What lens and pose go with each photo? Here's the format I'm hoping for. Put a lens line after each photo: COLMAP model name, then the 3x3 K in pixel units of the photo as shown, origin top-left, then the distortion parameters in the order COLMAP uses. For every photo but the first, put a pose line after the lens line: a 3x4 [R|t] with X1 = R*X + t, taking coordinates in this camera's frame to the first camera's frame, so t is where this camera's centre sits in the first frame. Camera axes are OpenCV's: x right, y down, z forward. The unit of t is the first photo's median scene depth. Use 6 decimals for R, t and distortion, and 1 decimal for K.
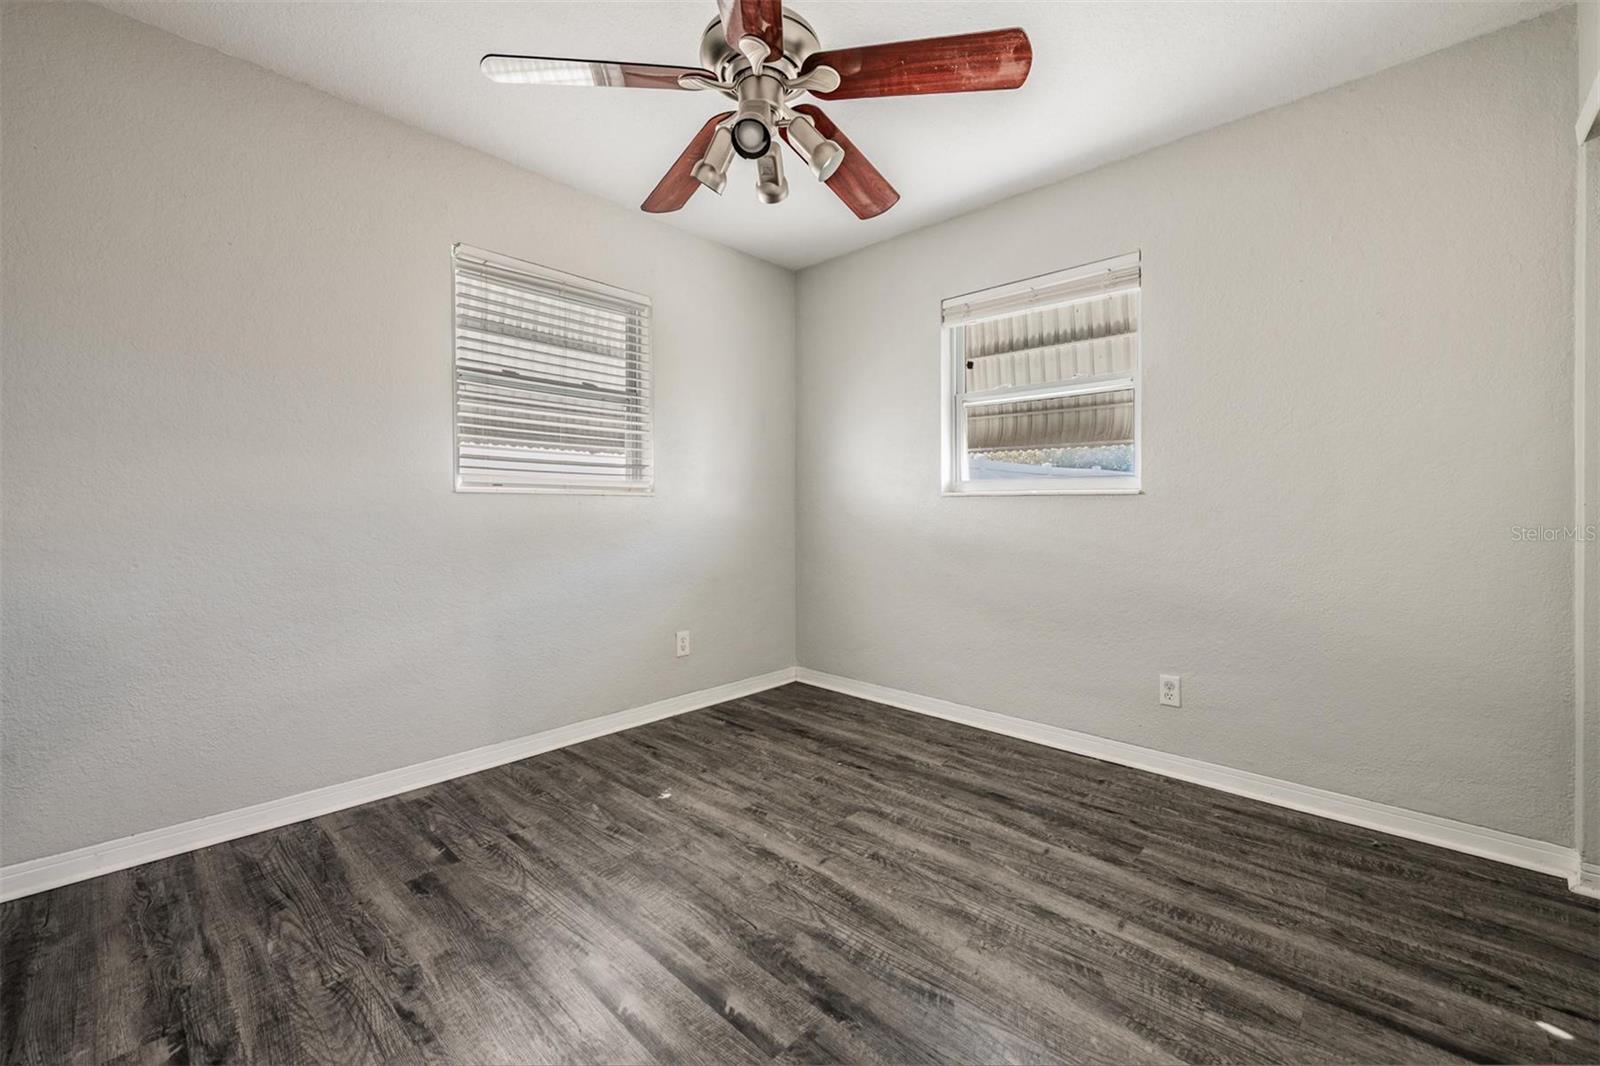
lens RADIAL K [[633.6, 0, 799.4], [0, 633.6, 515.6], [0, 0, 1]] dist [-0.002110, -0.008510]
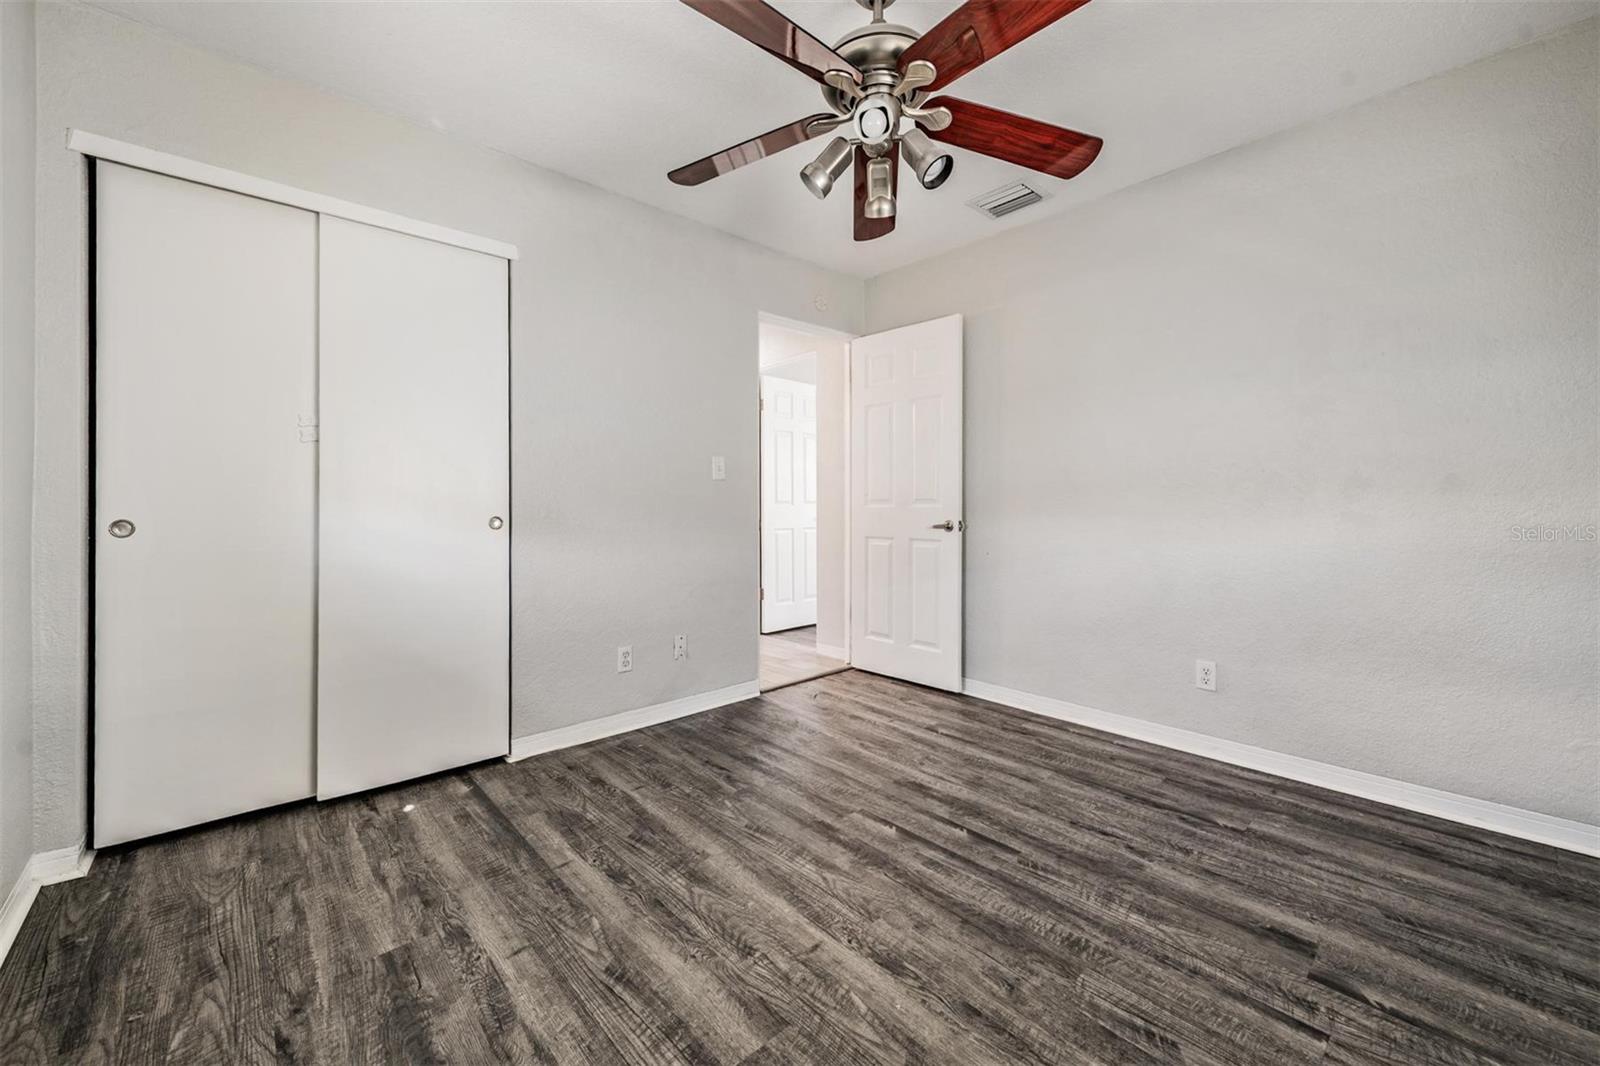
lens RADIAL K [[633.6, 0, 799.4], [0, 633.6, 515.6], [0, 0, 1]] dist [-0.002110, -0.008510]
pose [[-0.996891, -0.000065, 0.078787, -0.005208], [0.002127, 0.999613, 0.027735, -0.012706], [-0.078759, 0.027816, -0.996506, 1.958112]]
